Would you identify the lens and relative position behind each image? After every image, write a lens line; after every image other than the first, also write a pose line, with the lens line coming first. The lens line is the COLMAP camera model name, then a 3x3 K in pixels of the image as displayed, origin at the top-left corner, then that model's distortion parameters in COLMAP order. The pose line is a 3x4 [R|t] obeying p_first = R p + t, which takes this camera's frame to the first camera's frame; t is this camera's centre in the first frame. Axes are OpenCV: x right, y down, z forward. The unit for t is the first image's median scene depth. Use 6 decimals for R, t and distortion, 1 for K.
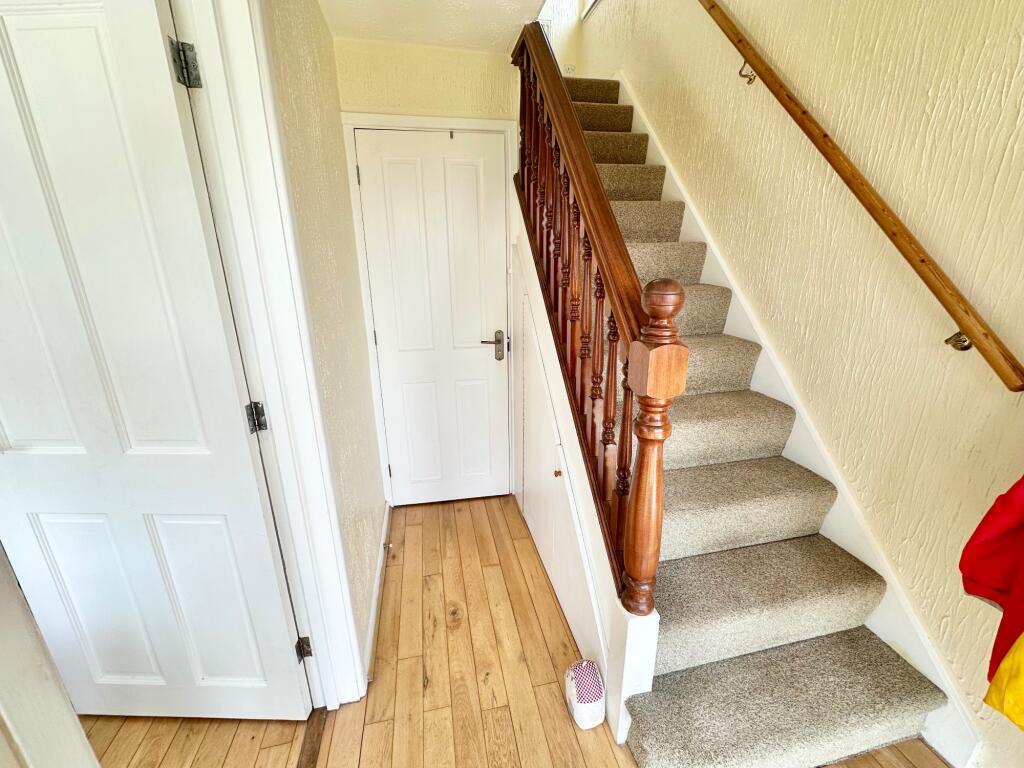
lens RADIAL K [[408.8, 0, 509.8], [0, 408.8, 383.3], [0, 0, 1]] dist [-0.002997, 0.000577]
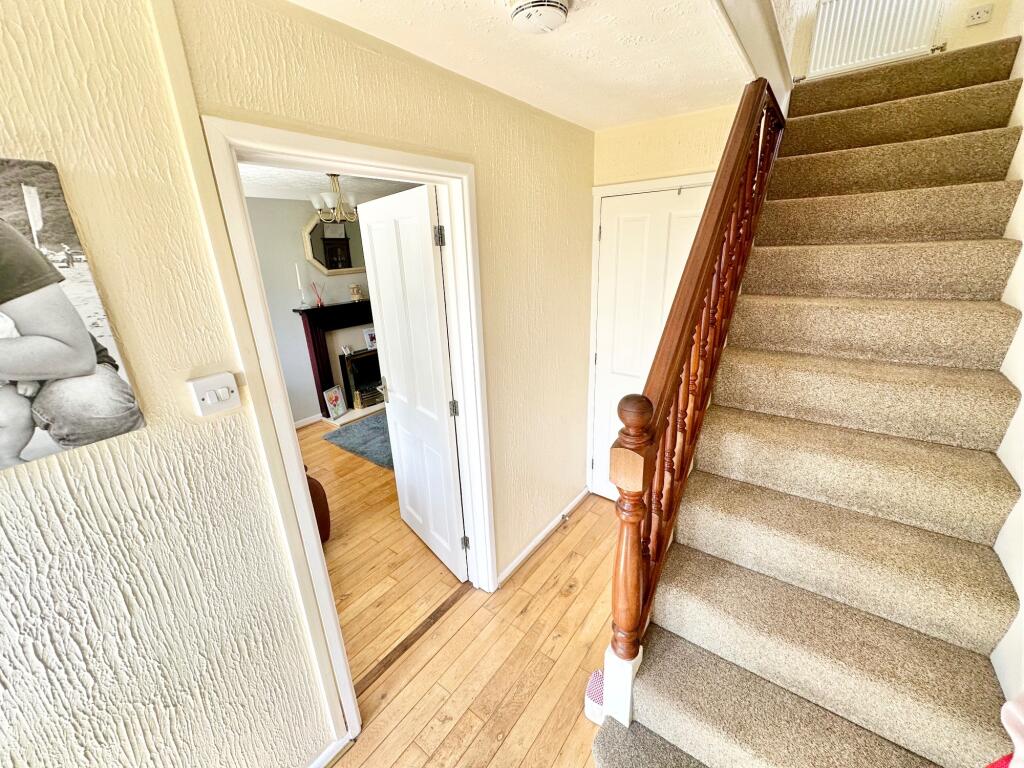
lens RADIAL K [[408.8, 0, 509.8], [0, 408.8, 383.3], [0, 0, 1]] dist [-0.002997, 0.000577]
pose [[0.659554, 0.229140, -0.715879, 0.613669], [-0.190340, 0.972274, 0.135843, -0.237515], [0.727158, 0.046664, 0.684882, -0.062368]]
